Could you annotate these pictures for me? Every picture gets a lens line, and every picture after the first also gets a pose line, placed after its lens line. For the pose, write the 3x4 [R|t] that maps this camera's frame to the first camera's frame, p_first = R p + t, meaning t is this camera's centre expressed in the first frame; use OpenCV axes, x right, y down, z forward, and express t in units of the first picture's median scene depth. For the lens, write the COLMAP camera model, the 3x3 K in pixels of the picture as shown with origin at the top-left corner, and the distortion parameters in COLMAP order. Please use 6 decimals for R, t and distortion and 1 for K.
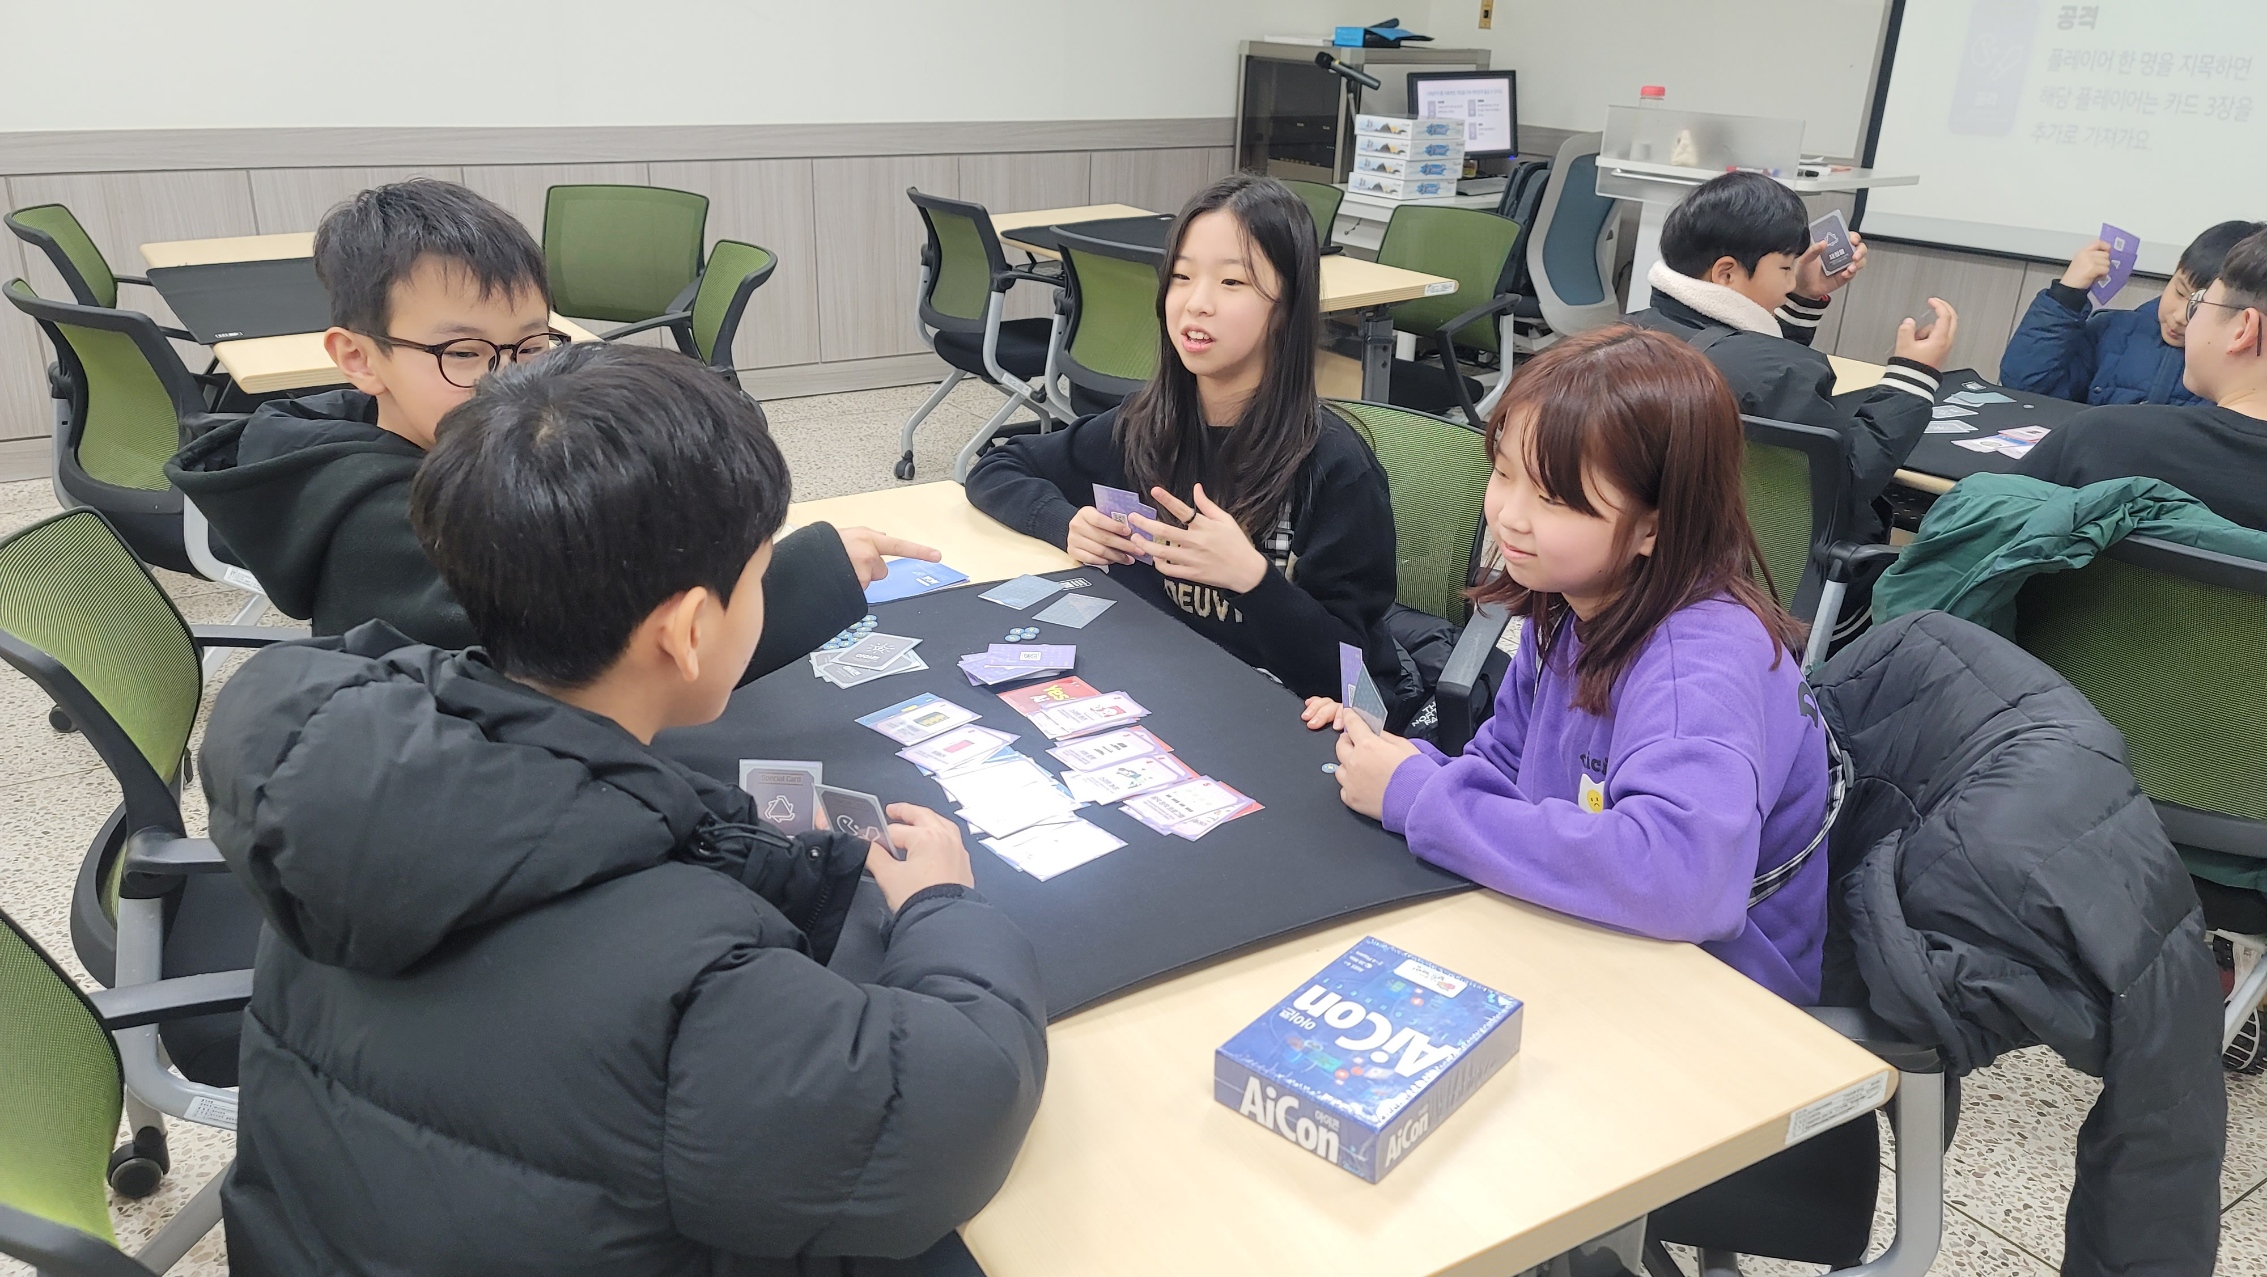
lens RADIAL K [[1677.9, 0, 1071.6], [0, 1677.9, 640.0], [0, 0, 1]] dist [0.087495, -0.083763]
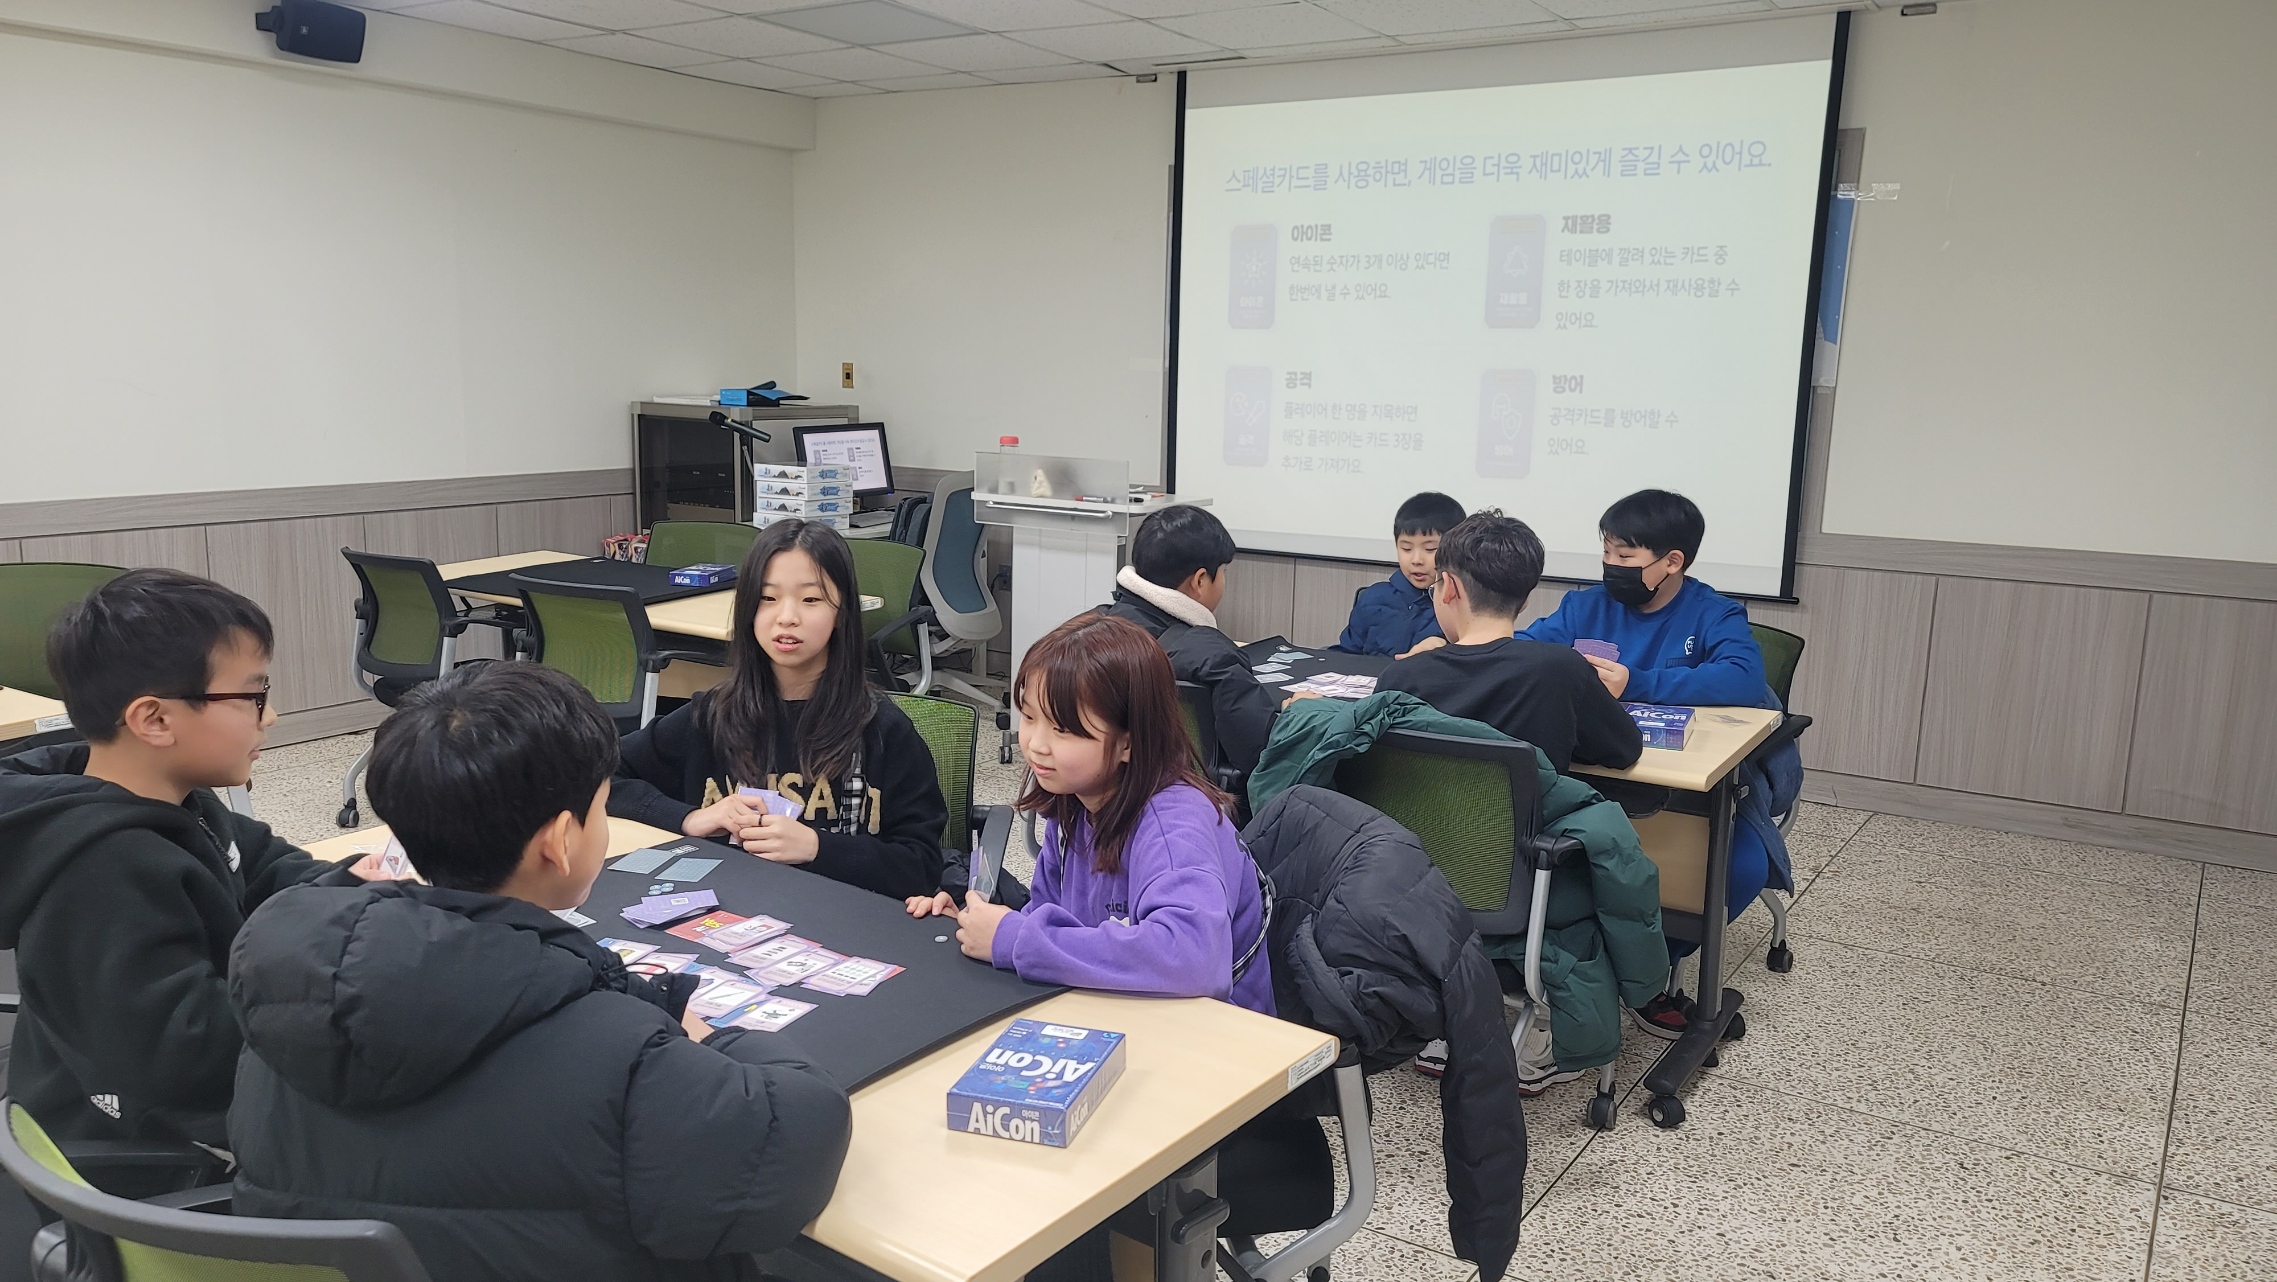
lens RADIAL K [[1689.9, 0, 1090.0], [0, 1689.9, 645.4], [0, 0, 1]] dist [0.023926, 0.002220]
pose [[0.924948, -0.078010, 0.372002, -0.223488], [0.146153, 0.976461, -0.158629, 0.078057], [-0.350871, 0.201093, 0.914577, -0.340767]]
